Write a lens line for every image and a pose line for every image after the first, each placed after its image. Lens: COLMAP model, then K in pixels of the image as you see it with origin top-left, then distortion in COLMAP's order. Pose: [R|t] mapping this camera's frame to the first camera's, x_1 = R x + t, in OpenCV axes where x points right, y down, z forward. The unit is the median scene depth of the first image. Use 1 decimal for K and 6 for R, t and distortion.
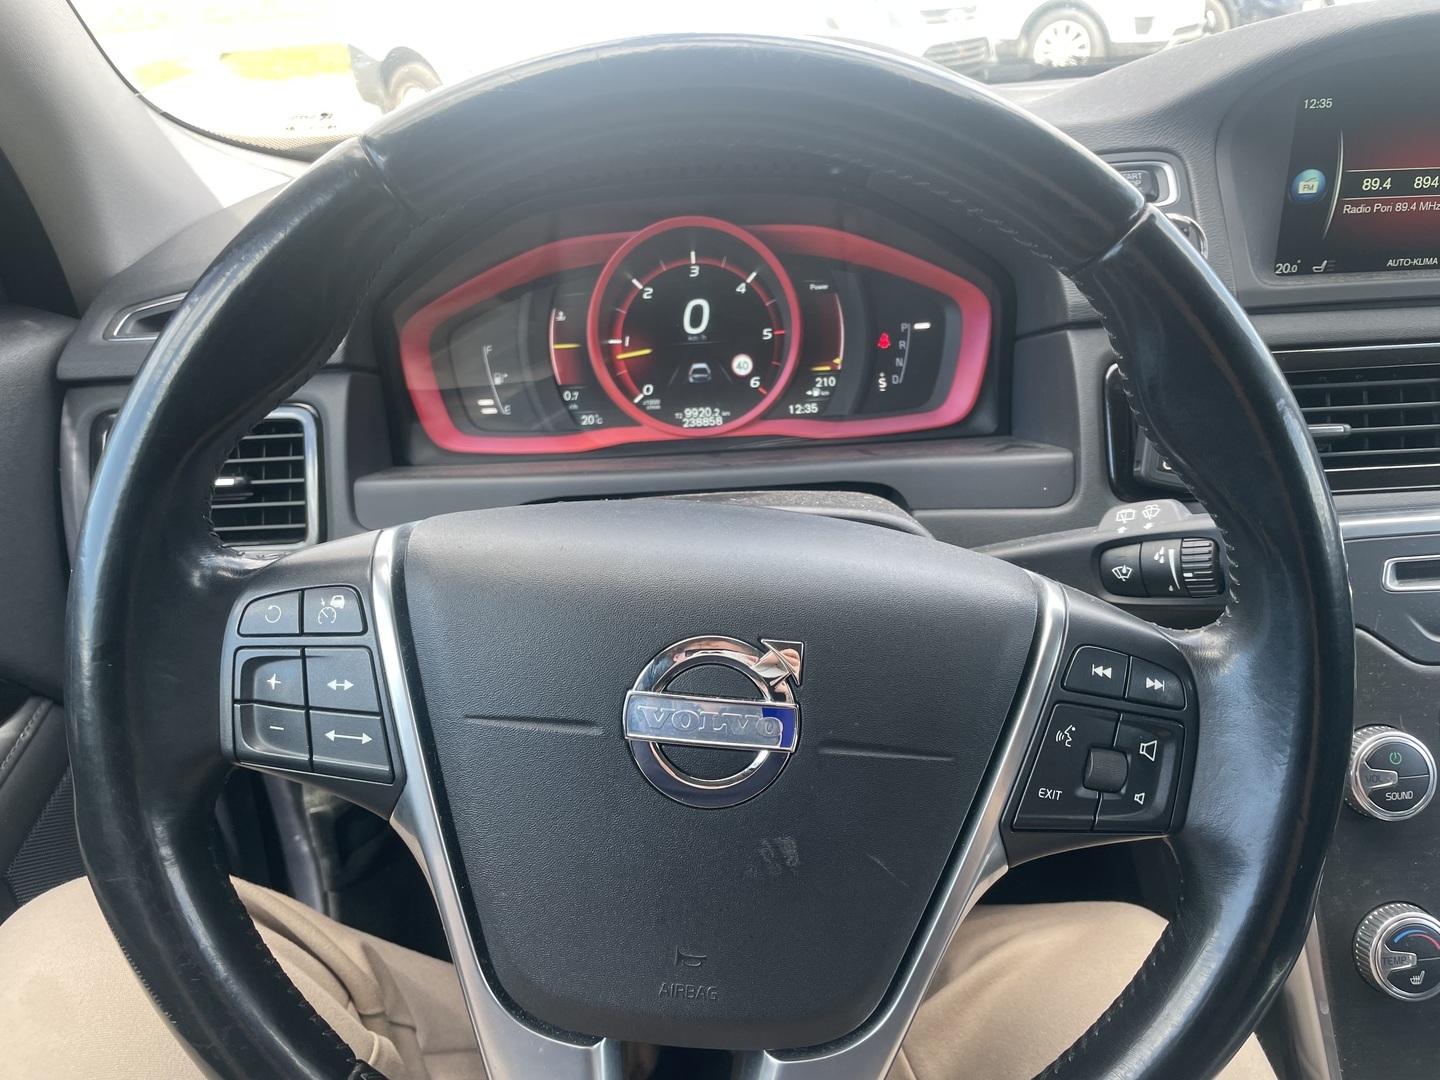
lens RADIAL K [[1089.0, 0, 720.7], [0, 1089.0, 537.9], [0, 0, 1]] dist [0.053072, -0.081052]
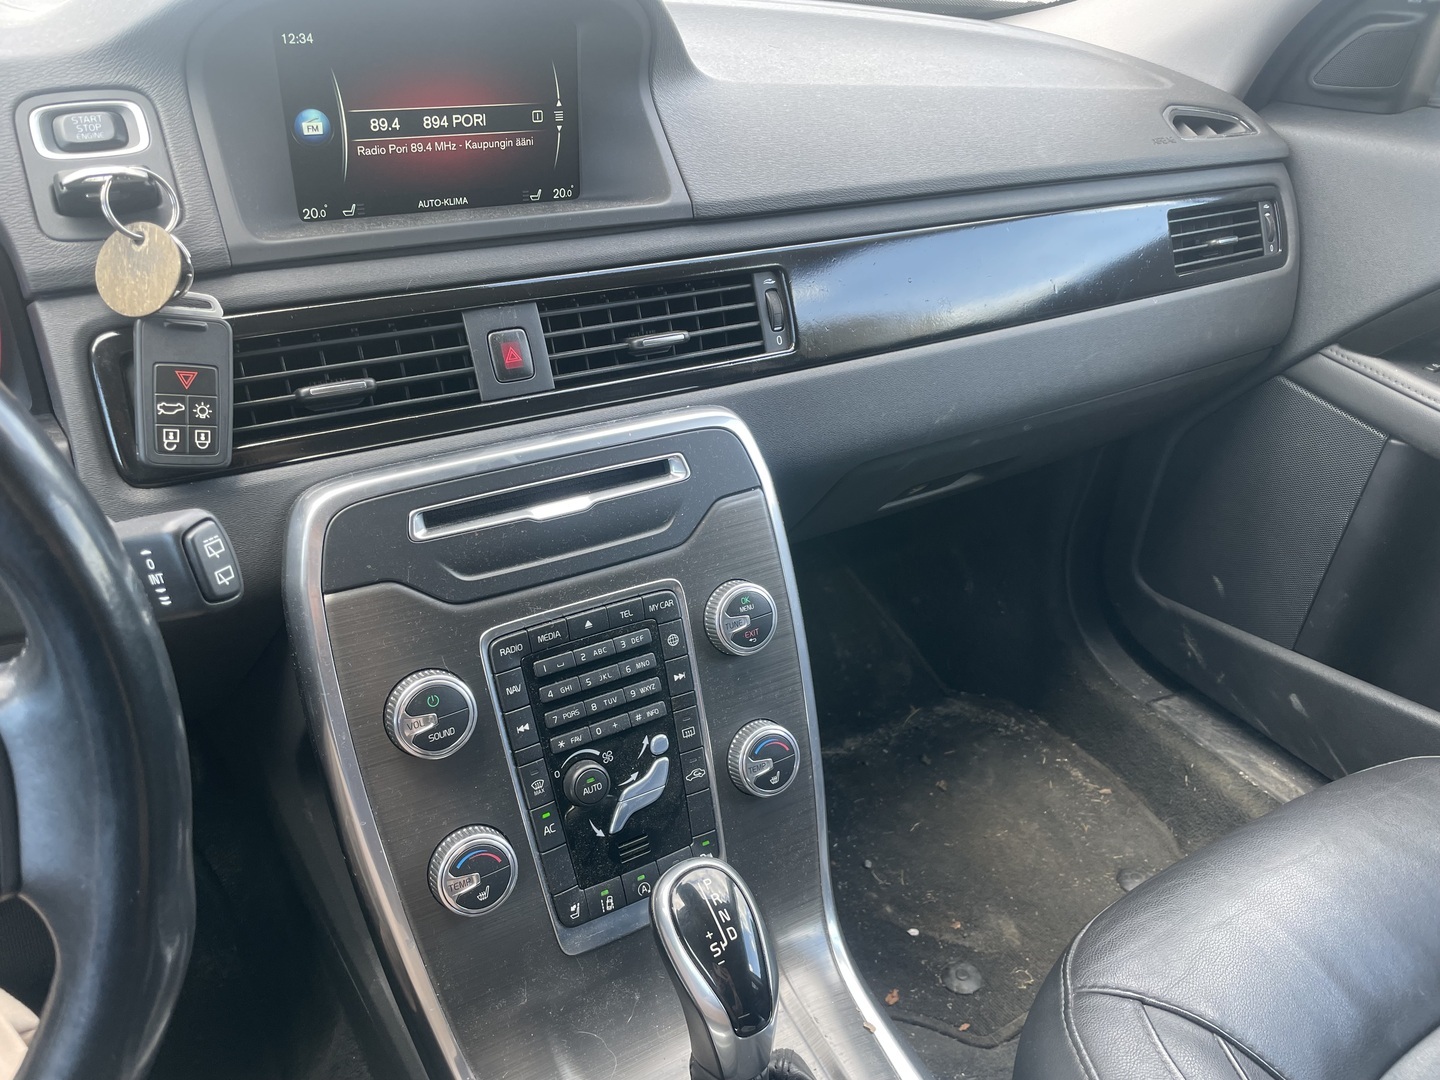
lens RADIAL K [[1089.0, 0, 726.1], [0, 1089.0, 547.2], [0, 0, 1]] dist [0.053072, -0.081052]
pose [[0.874957, -0.177239, 0.450595, 0.353666], [0.130034, 0.982422, 0.133932, -0.040530], [-0.466413, -0.058592, 0.882625, -0.039628]]
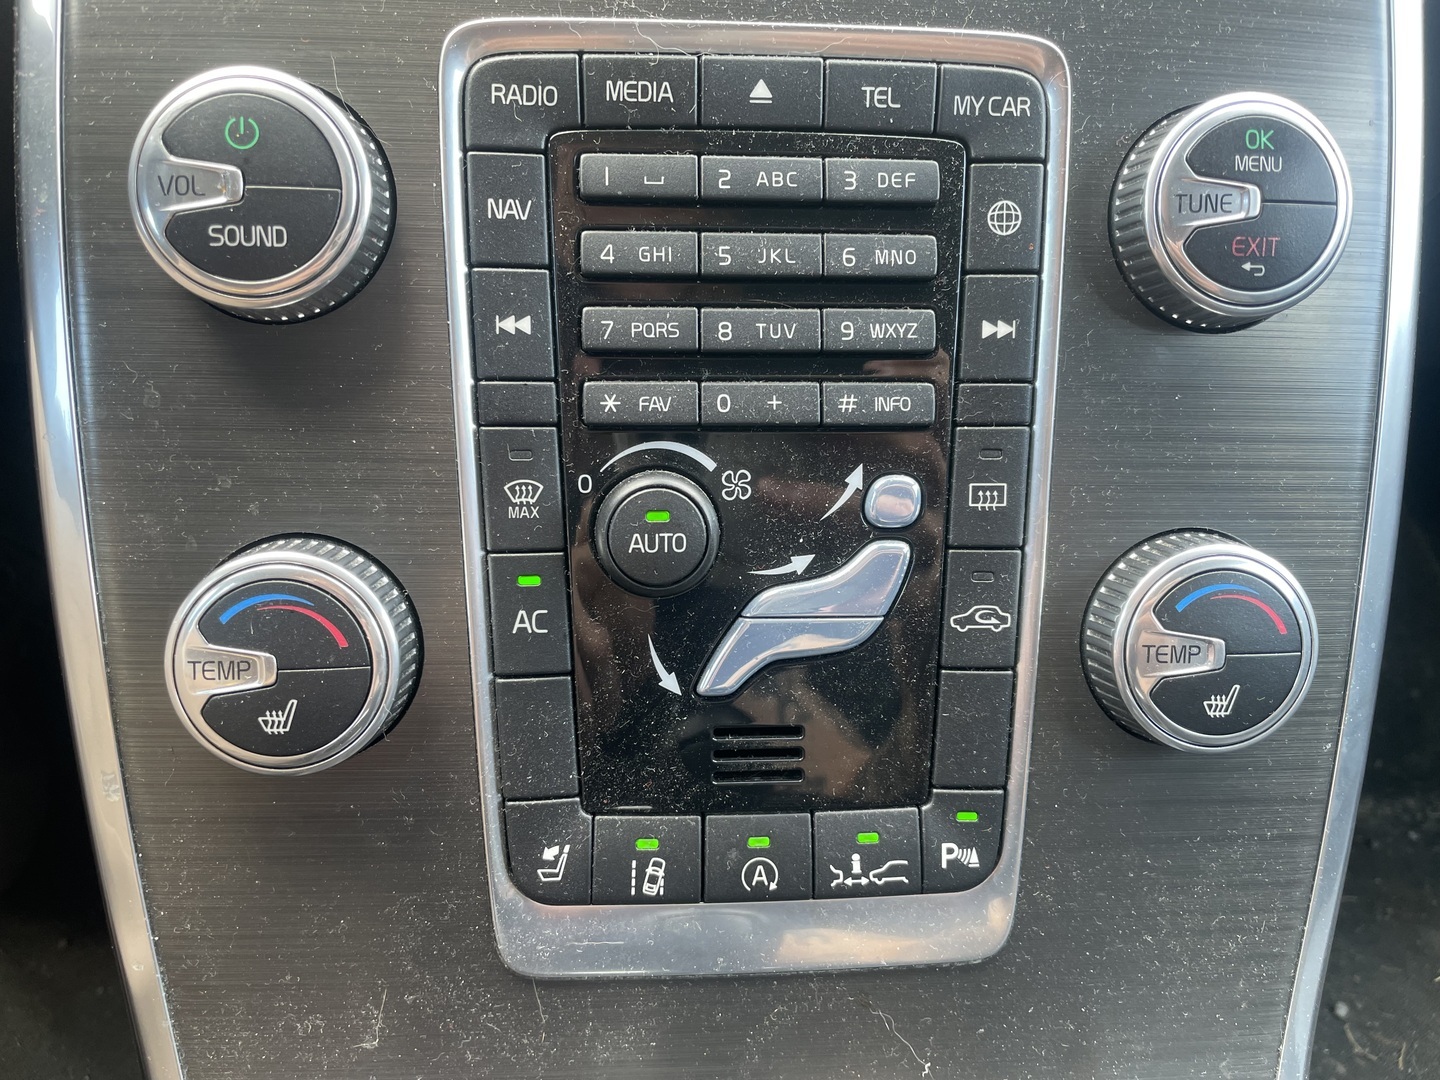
lens RADIAL K [[1089.0, 0, 718.6], [0, 1089.0, 529.5], [0, 0, 1]] dist [0.053072, -0.081052]
pose [[0.997485, 0.048847, 0.051364, 0.650105], [-0.054309, 0.992339, 0.110972, 0.241568], [-0.045550, -0.113482, 0.992495, 0.521506]]
